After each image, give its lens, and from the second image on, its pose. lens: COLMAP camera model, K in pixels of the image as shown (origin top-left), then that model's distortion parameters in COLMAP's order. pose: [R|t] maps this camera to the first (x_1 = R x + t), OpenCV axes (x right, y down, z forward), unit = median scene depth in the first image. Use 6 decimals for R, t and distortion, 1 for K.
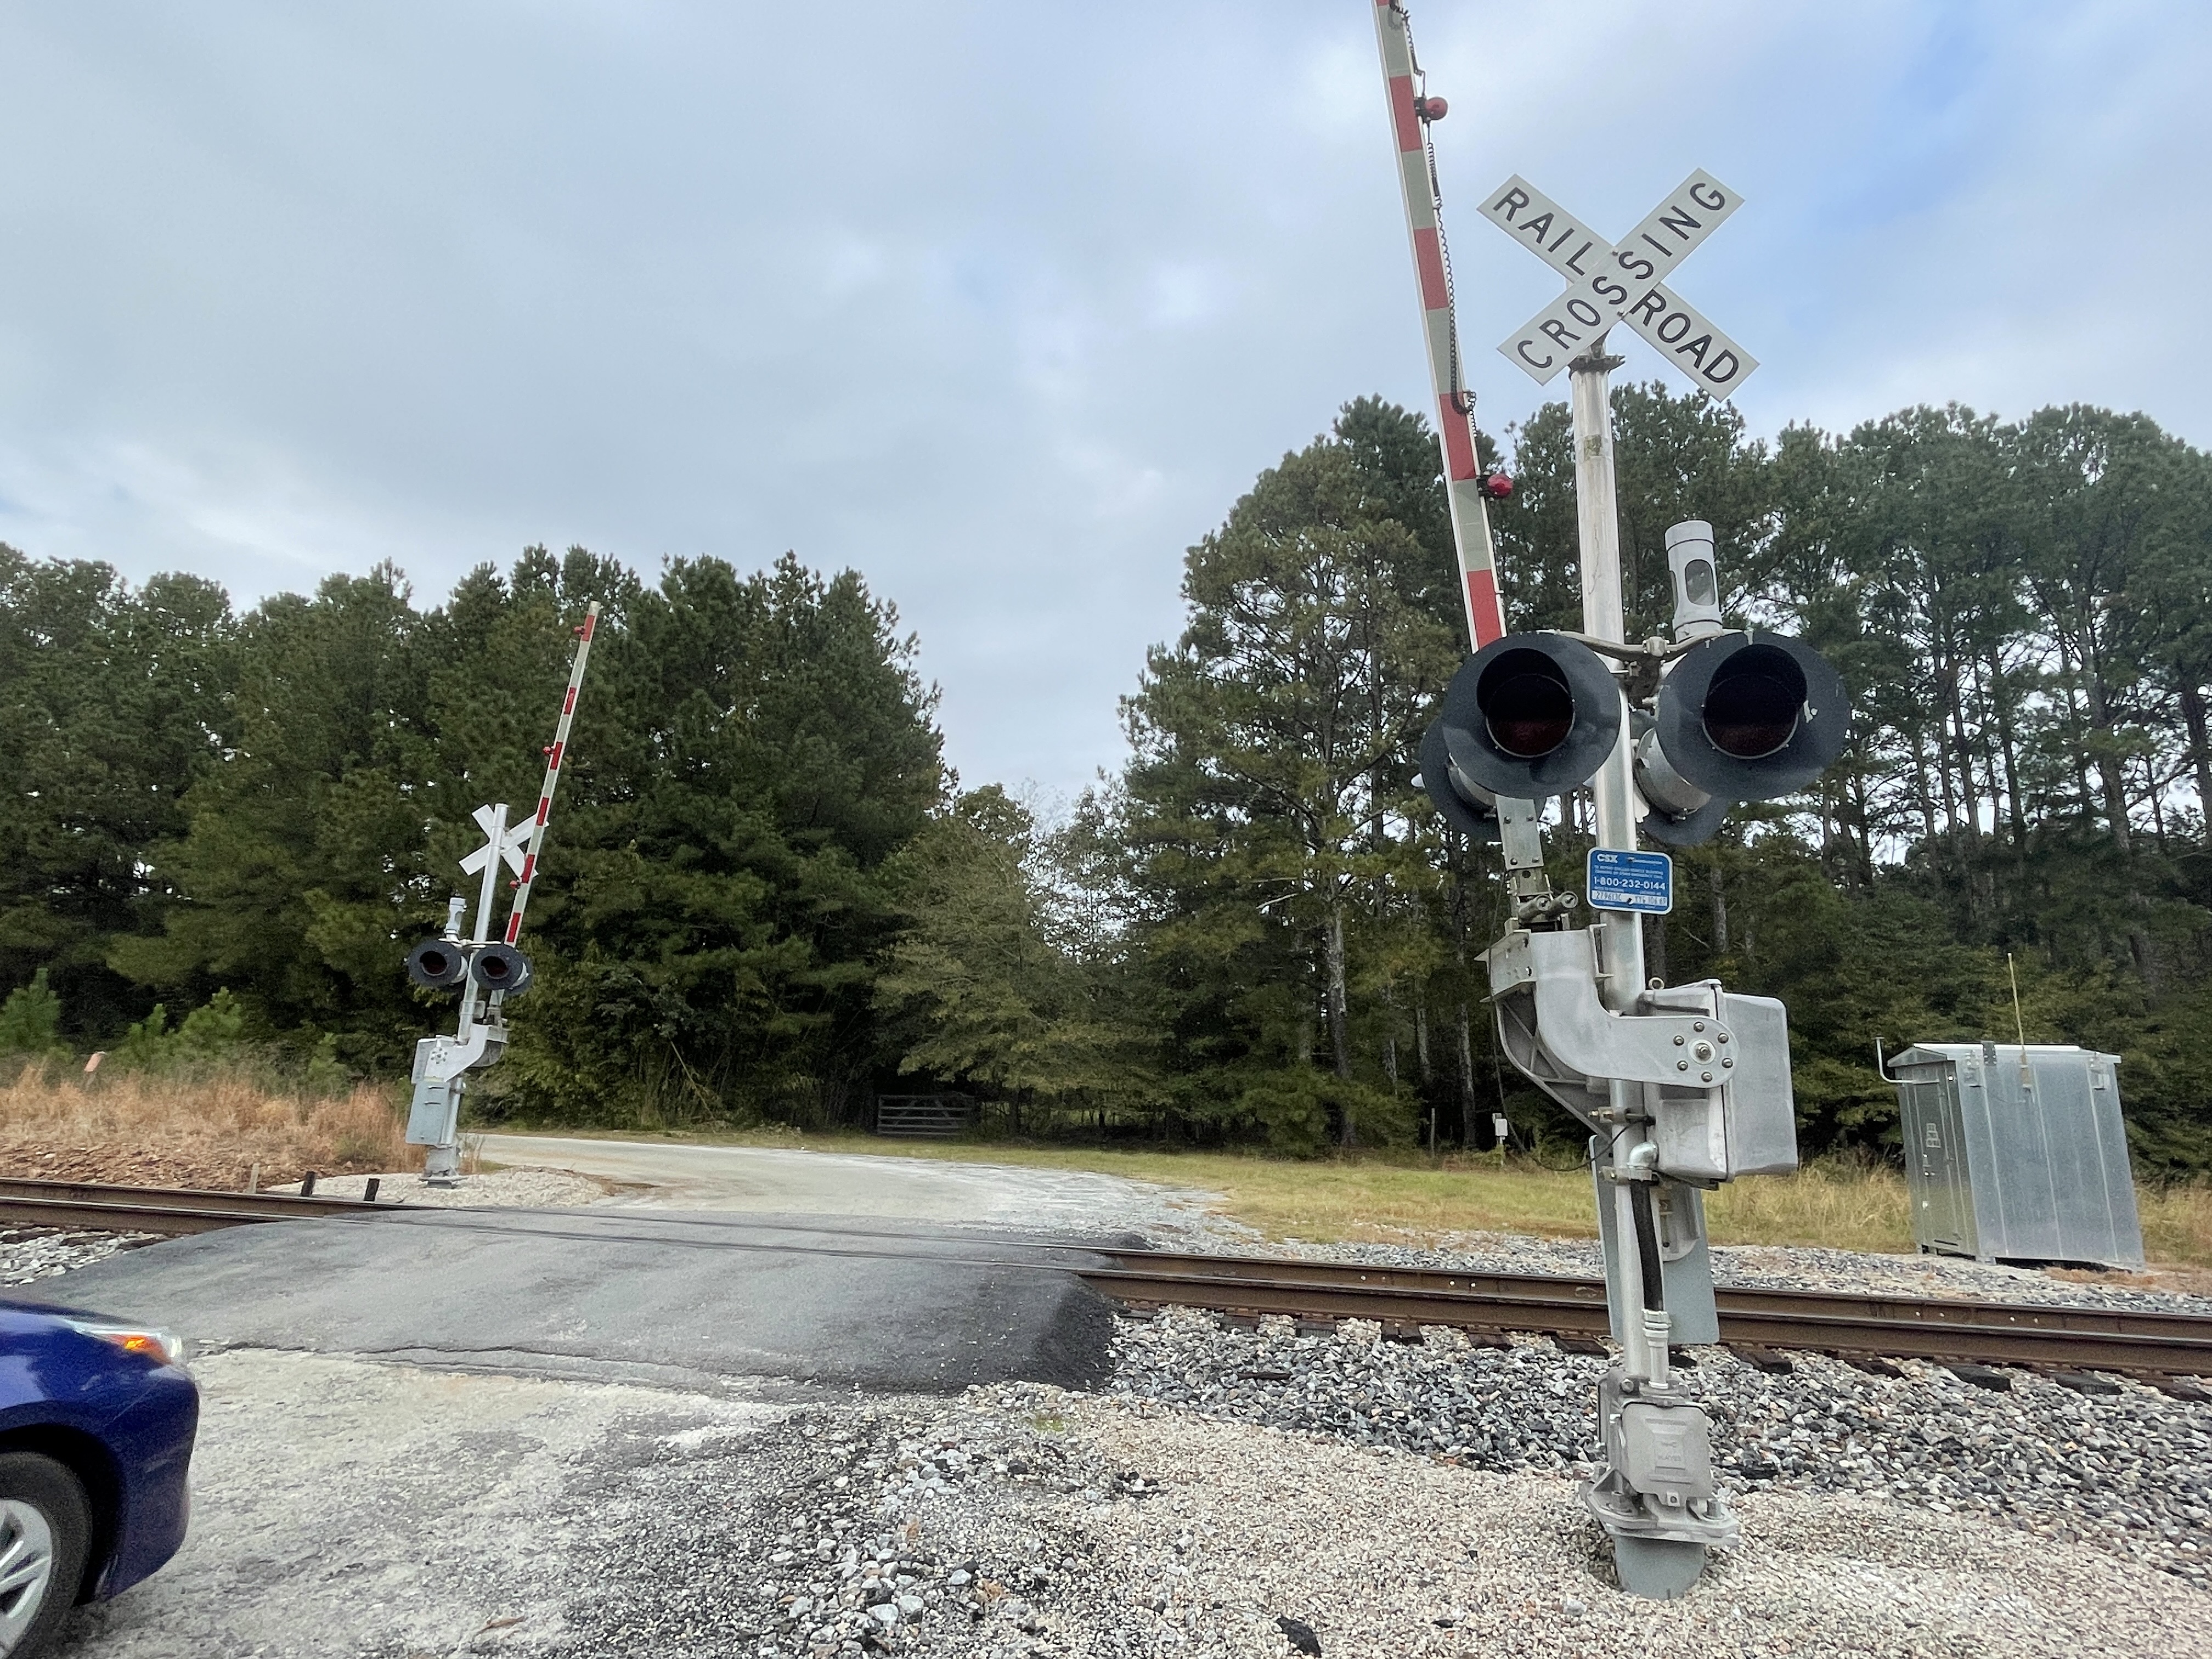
lens RADIAL K [[1203.2, 0, 1119.4], [0, 1203.2, 828.6], [0, 0, 1]] dist [0.000587, -0.001808]
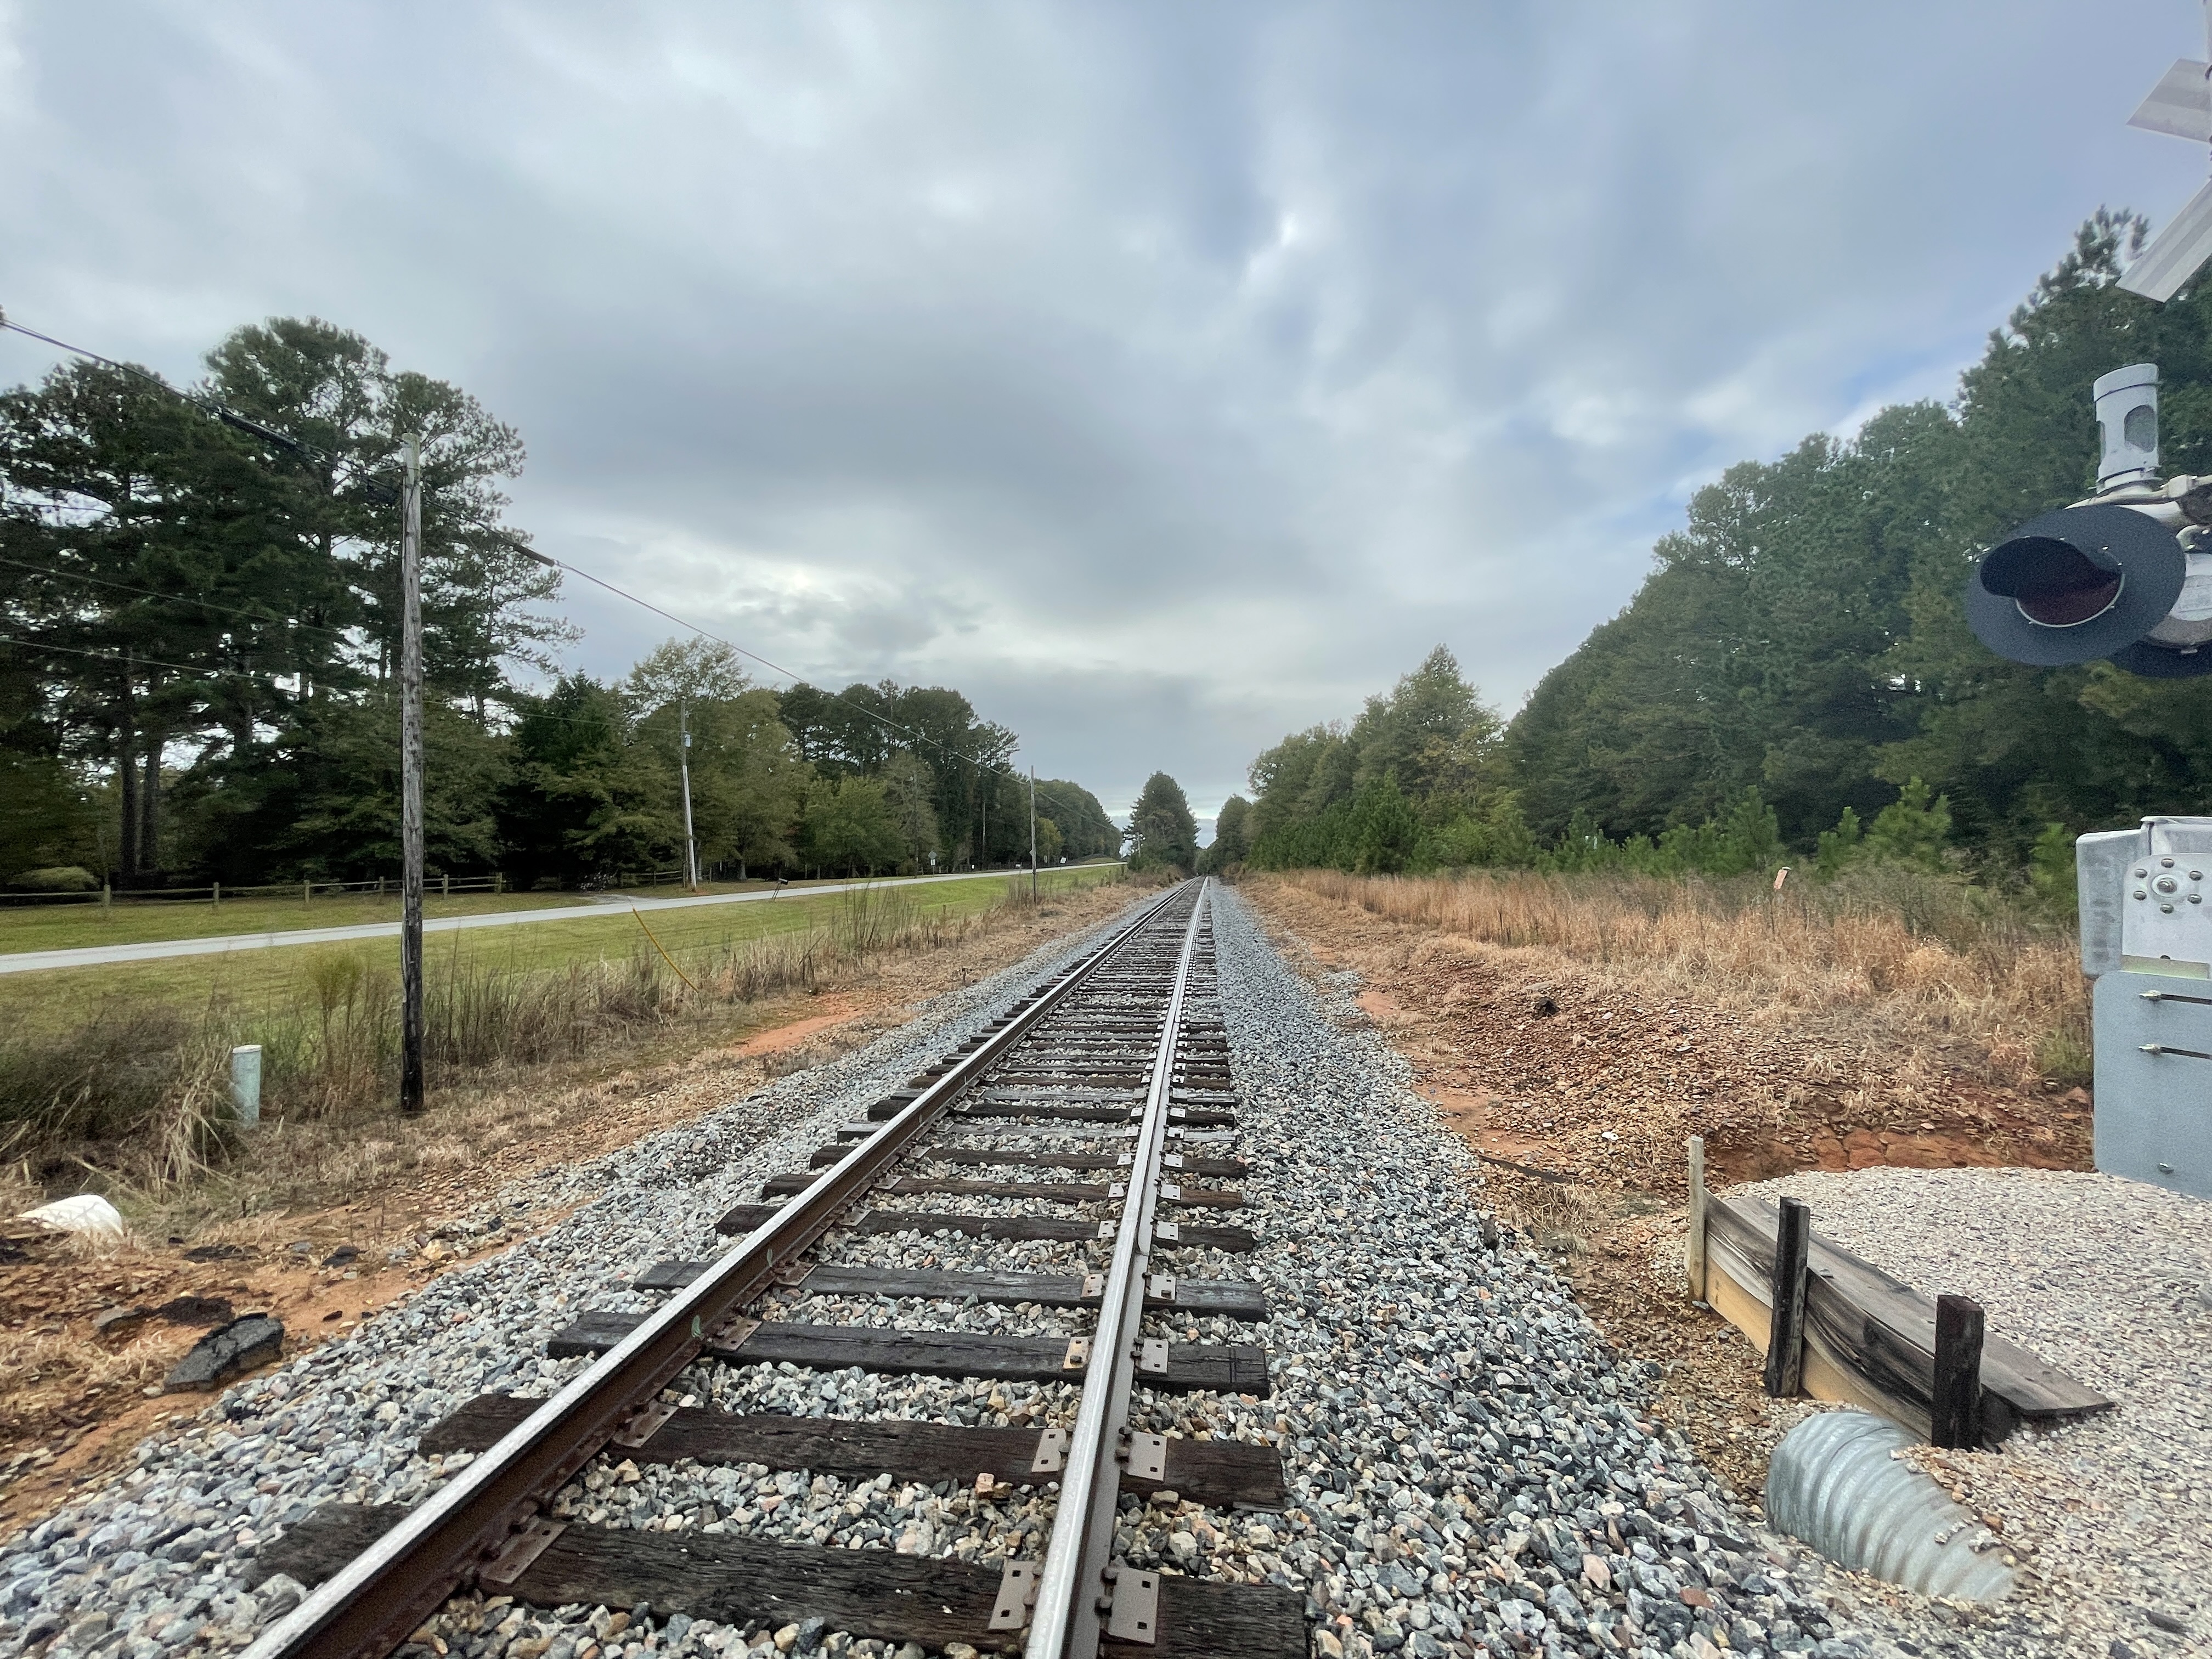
lens RADIAL K [[918.9, 0, 1068.1], [0, 918.9, 842.9], [0, 0, 1]] dist [0.001314, -0.000242]
pose [[0.086438, -0.070047, -0.993792, -0.151795], [0.241216, 0.969316, -0.047341, 0.051288], [0.966614, -0.235626, 0.100682, 0.296656]]
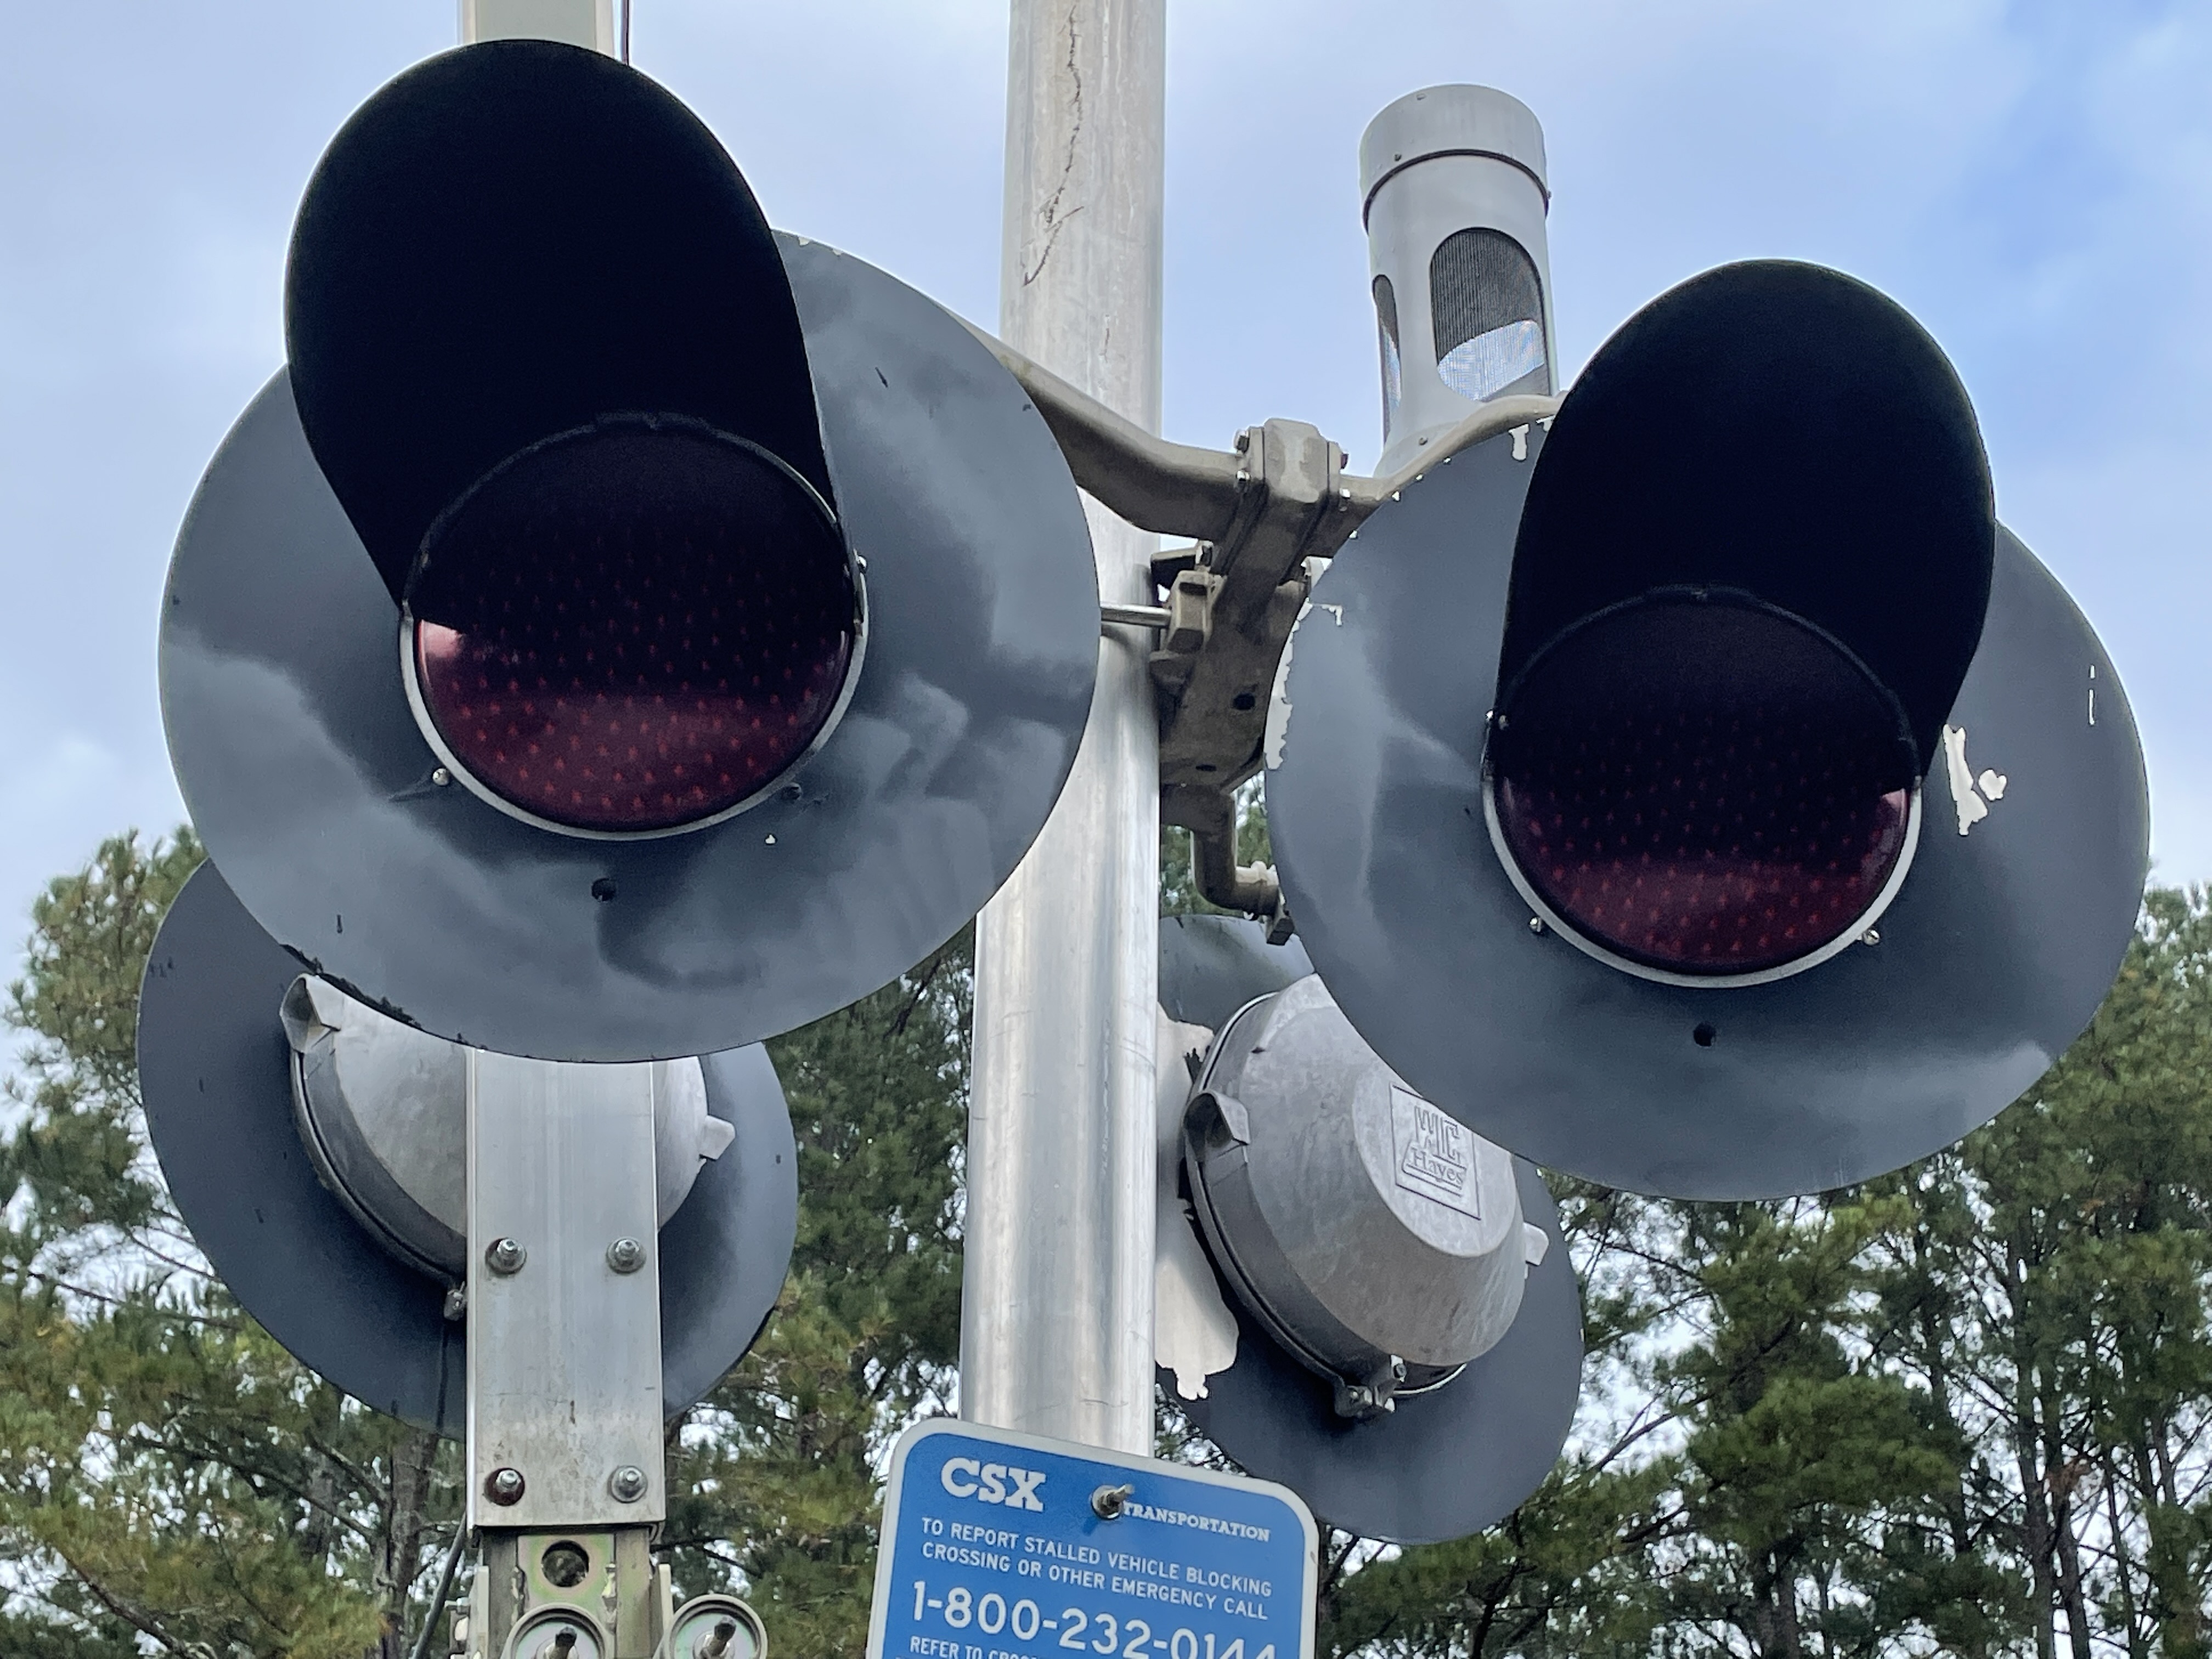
lens RADIAL K [[3472.2, 0, 1106.6], [0, 3472.2, 812.8], [0, 0, 1]] dist [0.100157, 0.000000]
pose [[0.935767, 0.155430, 0.316514, 0.026253], [-0.060088, 0.954770, -0.291210, 0.008812], [-0.347461, 0.253486, 0.902782, 0.054127]]
